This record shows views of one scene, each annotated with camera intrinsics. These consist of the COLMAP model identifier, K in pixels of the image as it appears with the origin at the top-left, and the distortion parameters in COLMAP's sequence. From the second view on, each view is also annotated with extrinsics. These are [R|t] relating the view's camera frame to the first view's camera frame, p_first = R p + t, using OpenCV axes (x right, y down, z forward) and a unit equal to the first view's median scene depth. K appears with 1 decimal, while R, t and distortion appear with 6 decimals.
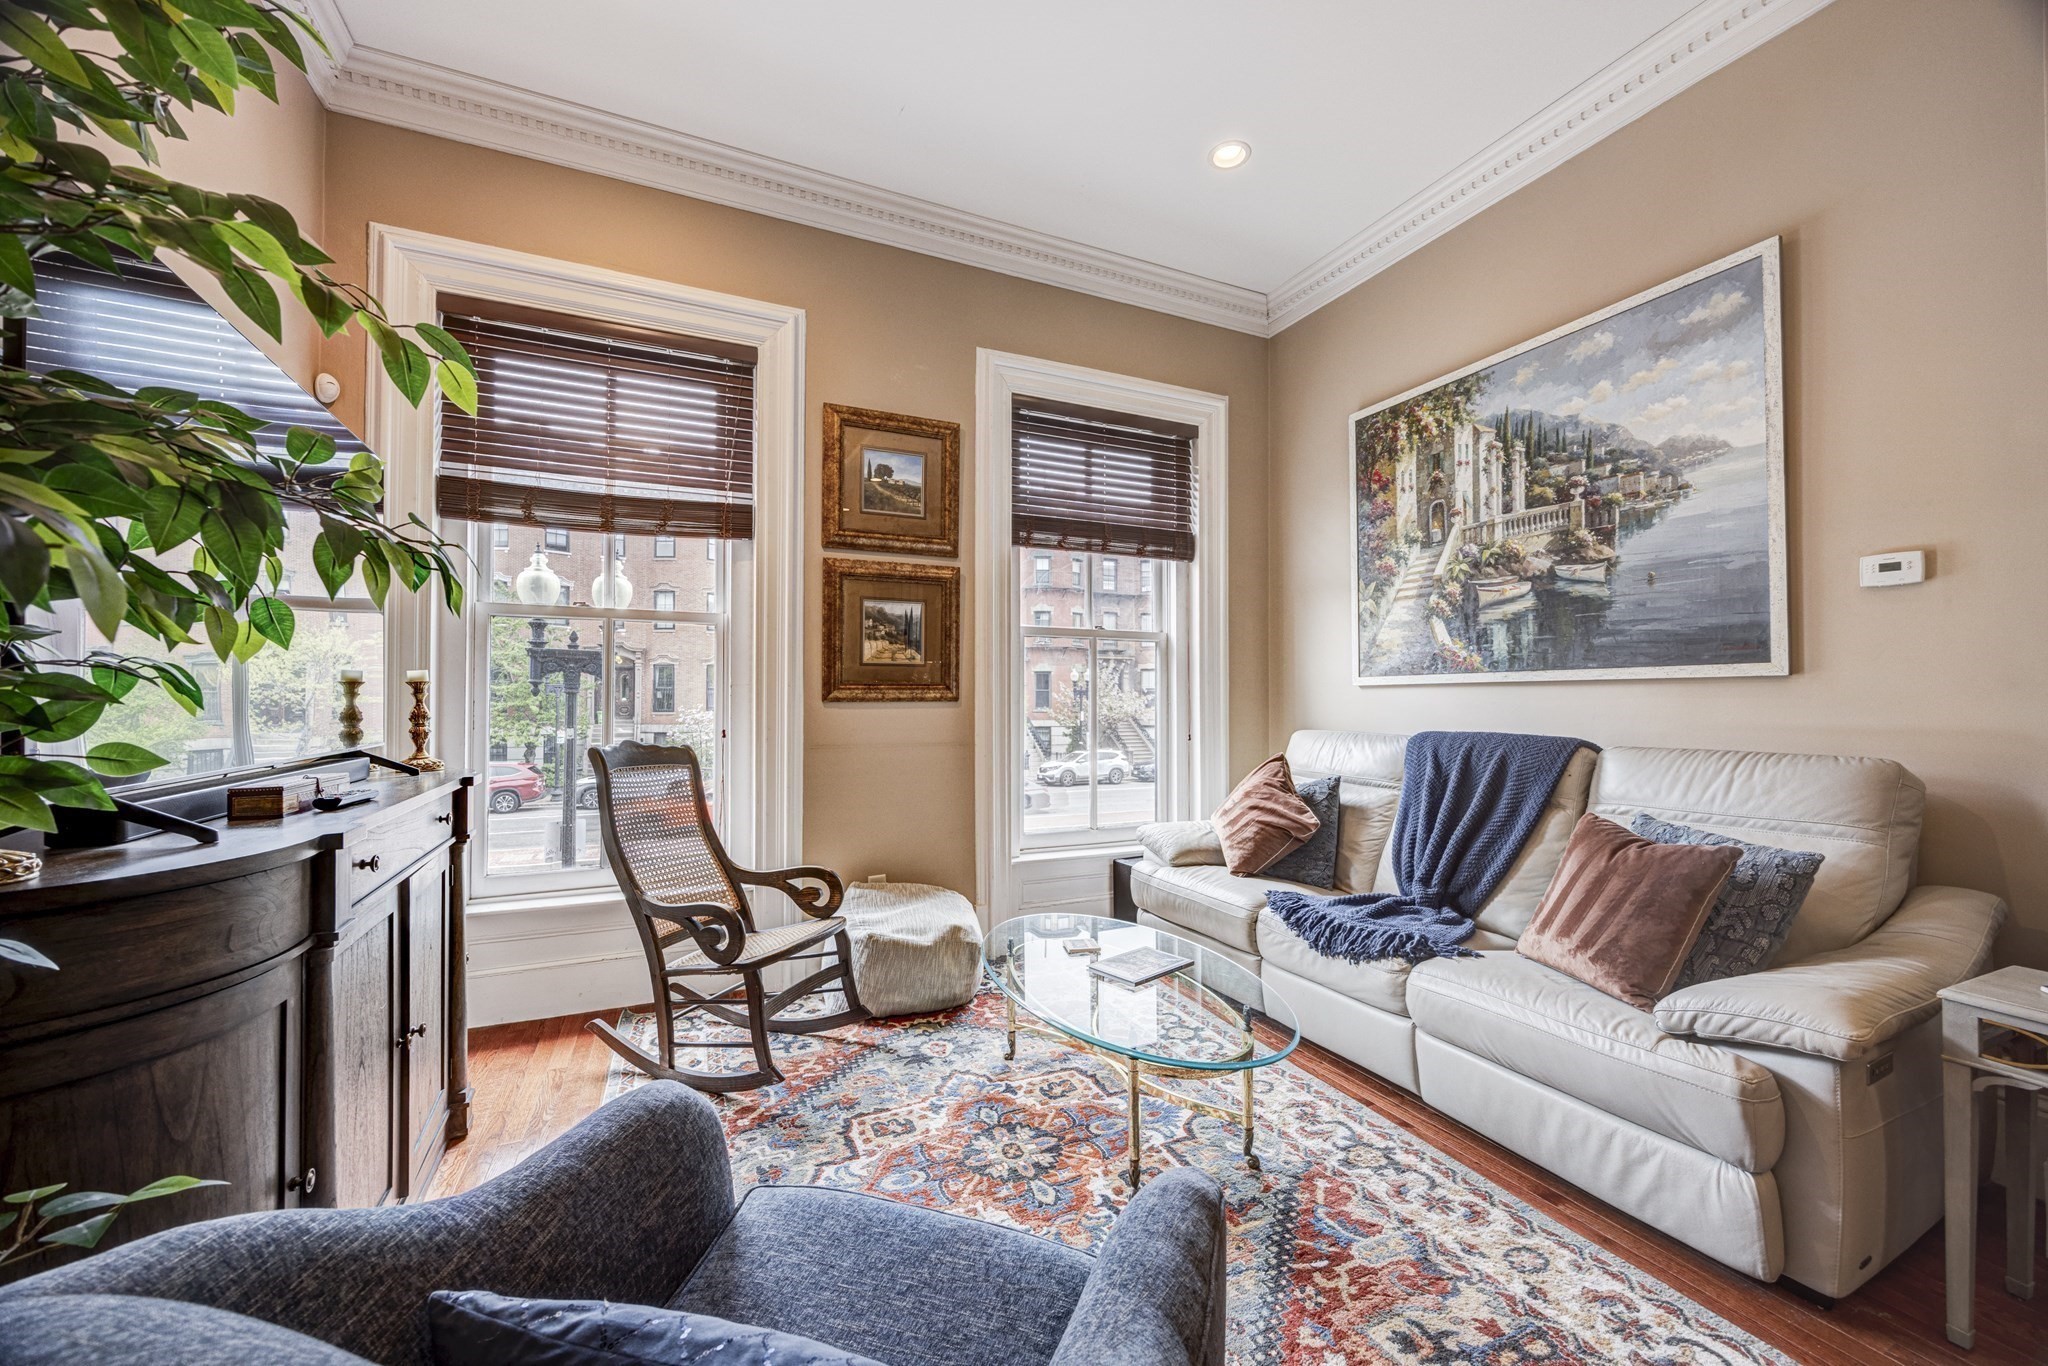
lens RADIAL K [[776.5, 0, 1028.9], [0, 776.5, 689.0], [0, 0, 1]] dist [-0.003262, 0.000163]
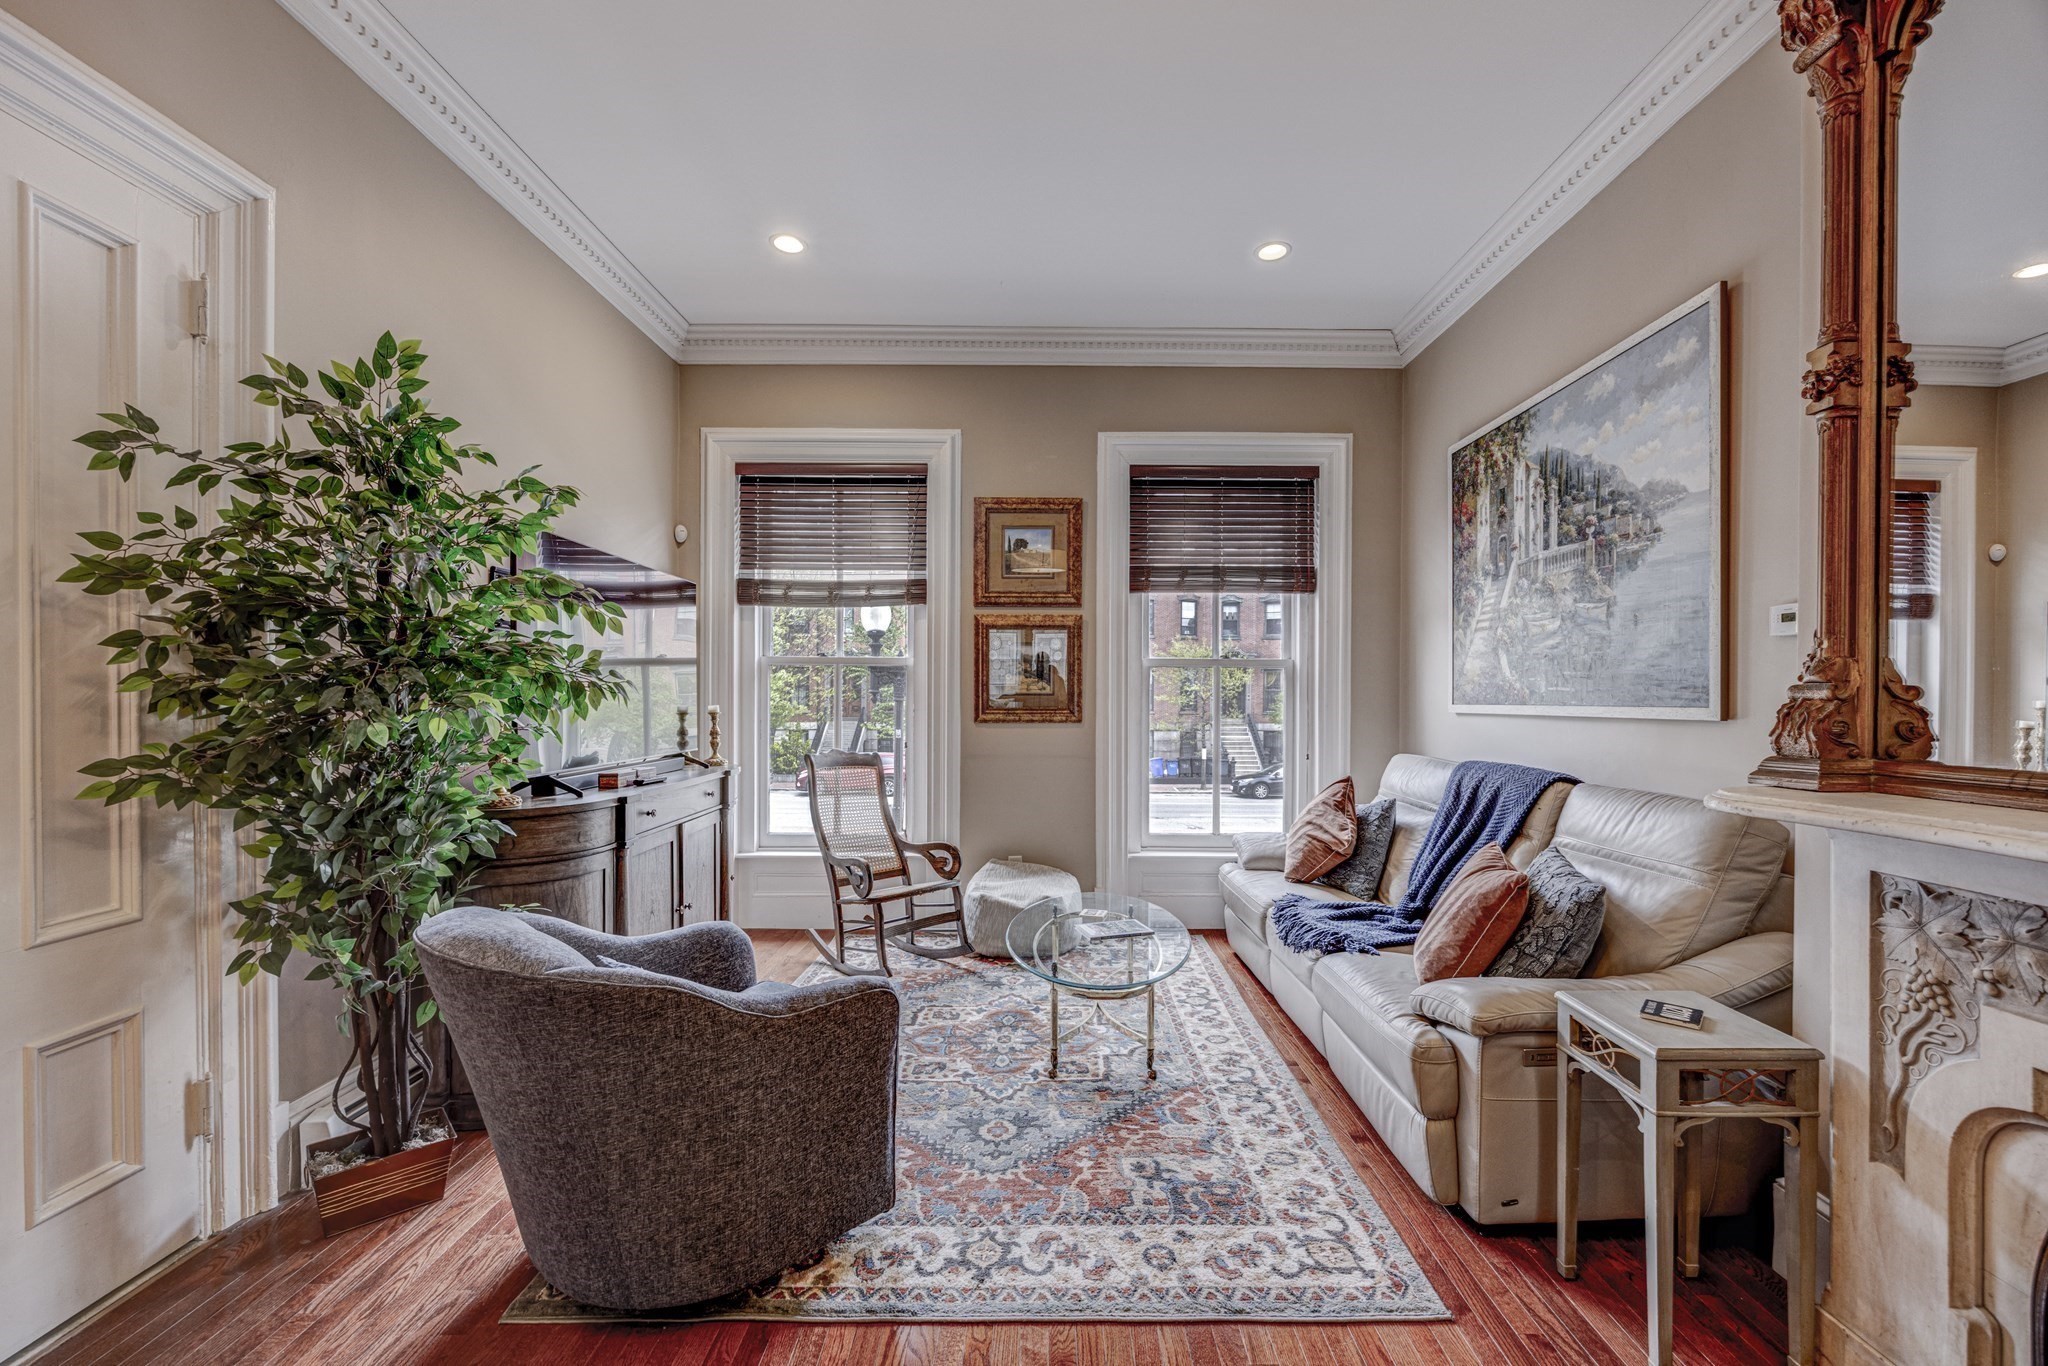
lens RADIAL K [[811.1, 0, 1052.1], [0, 811.1, 701.8], [0, 0, 1]] dist [-0.002064, 0.000552]
pose [[0.914695, 0.005112, -0.404113, 0.444367], [0.002216, 0.999842, 0.017665, -0.046144], [0.404139, -0.017054, 0.914539, -0.234842]]
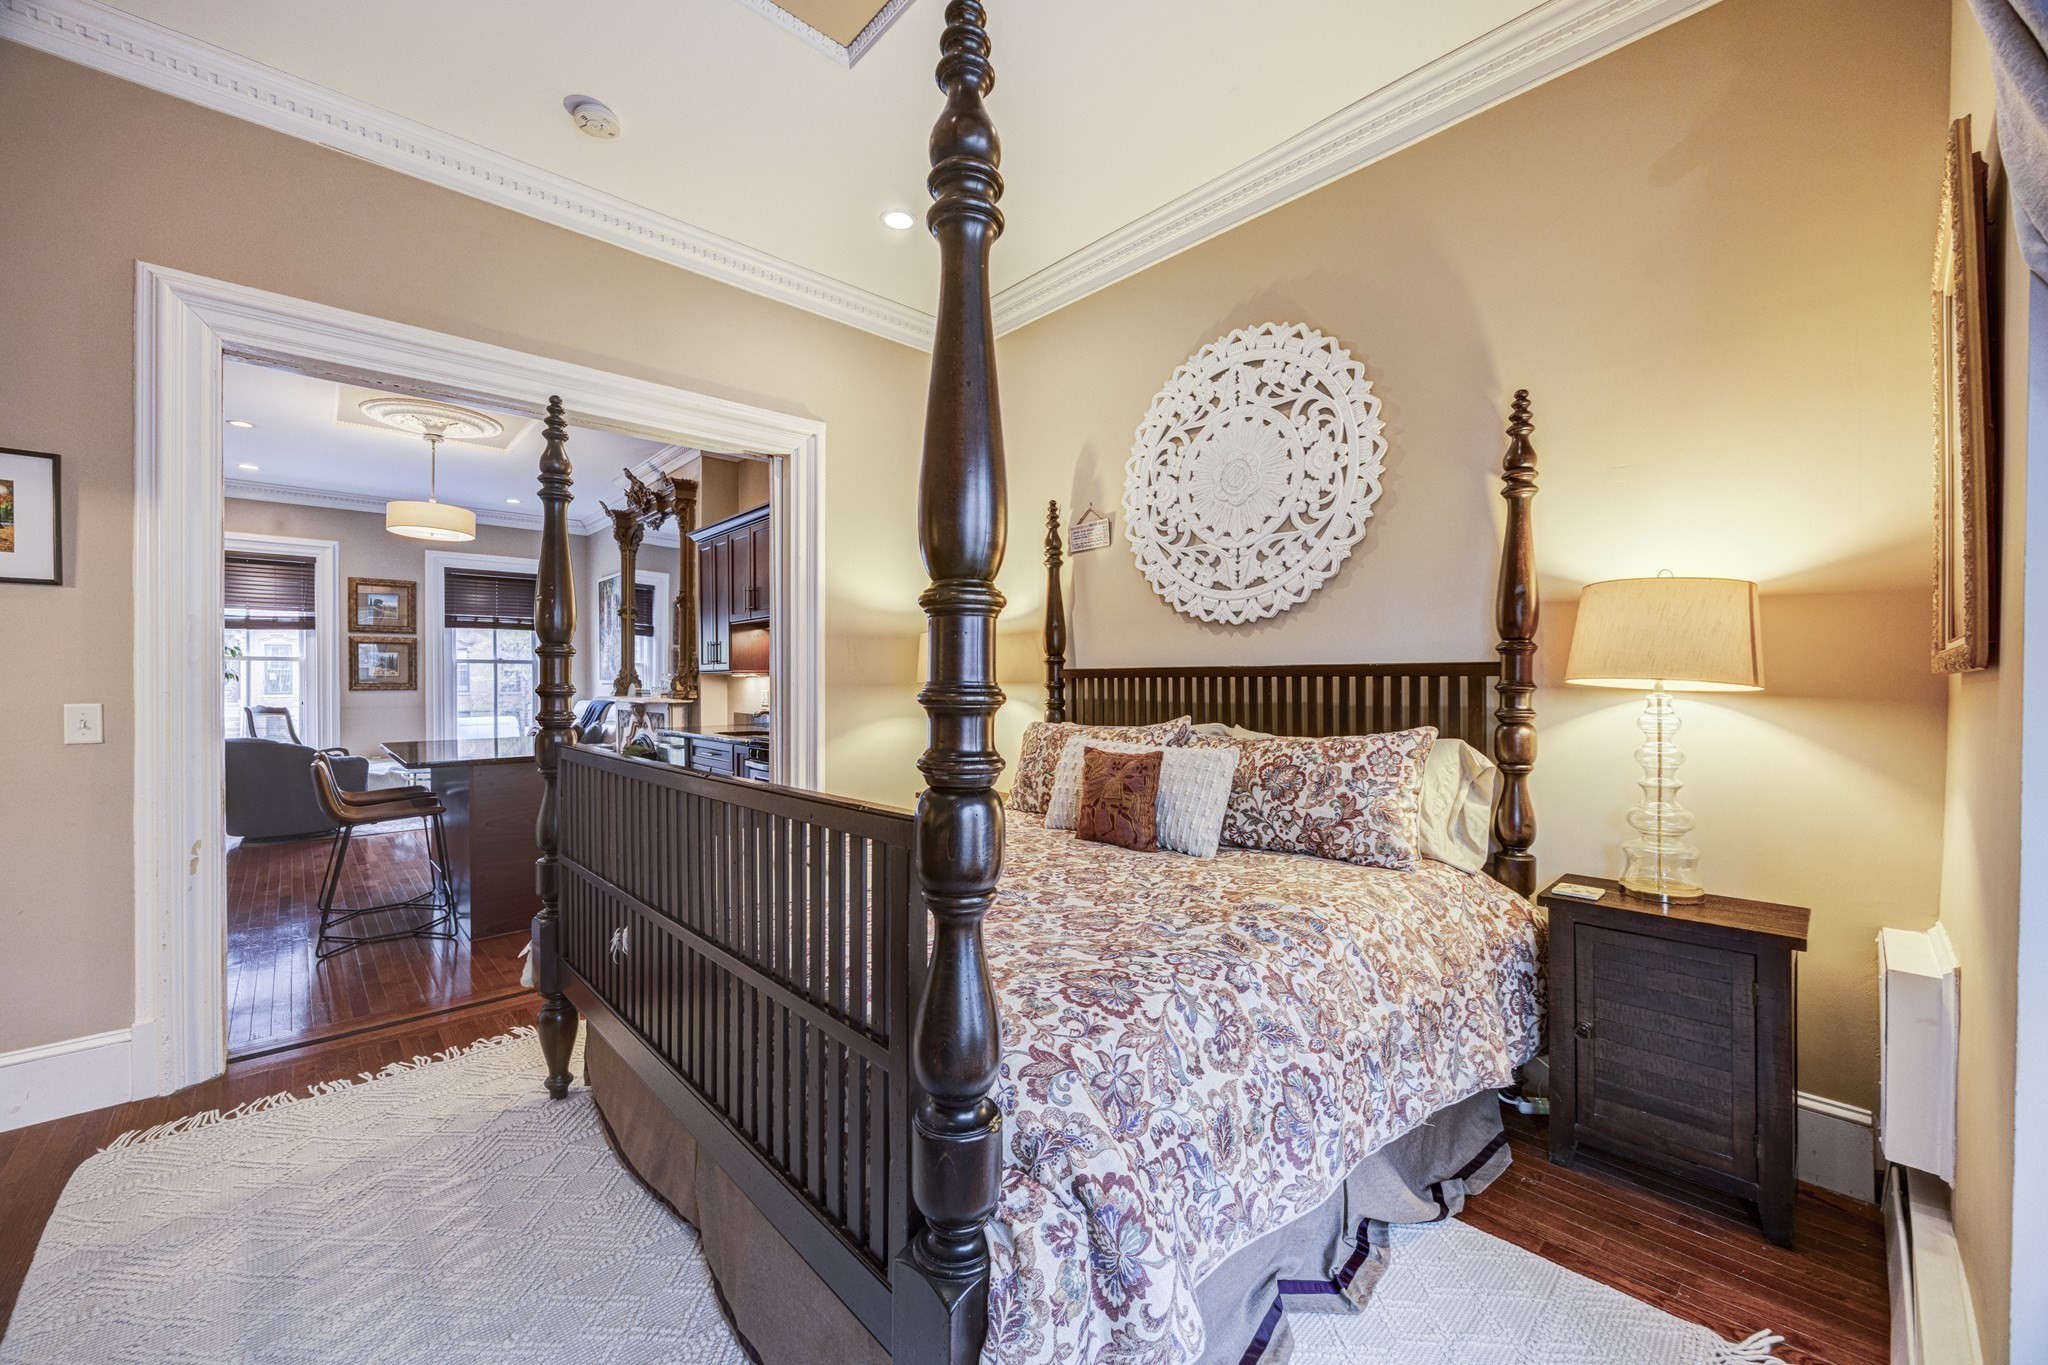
lens RADIAL K [[811.1, 0, 1018.9], [0, 811.1, 681.8], [0, 0, 1]] dist [-0.002064, 0.000552]
pose [[0.955385, -0.004752, 0.295325, 1.147532], [-0.000806, 0.999825, 0.018694, -0.072905], [-0.295362, -0.018098, 0.955214, -2.405450]]
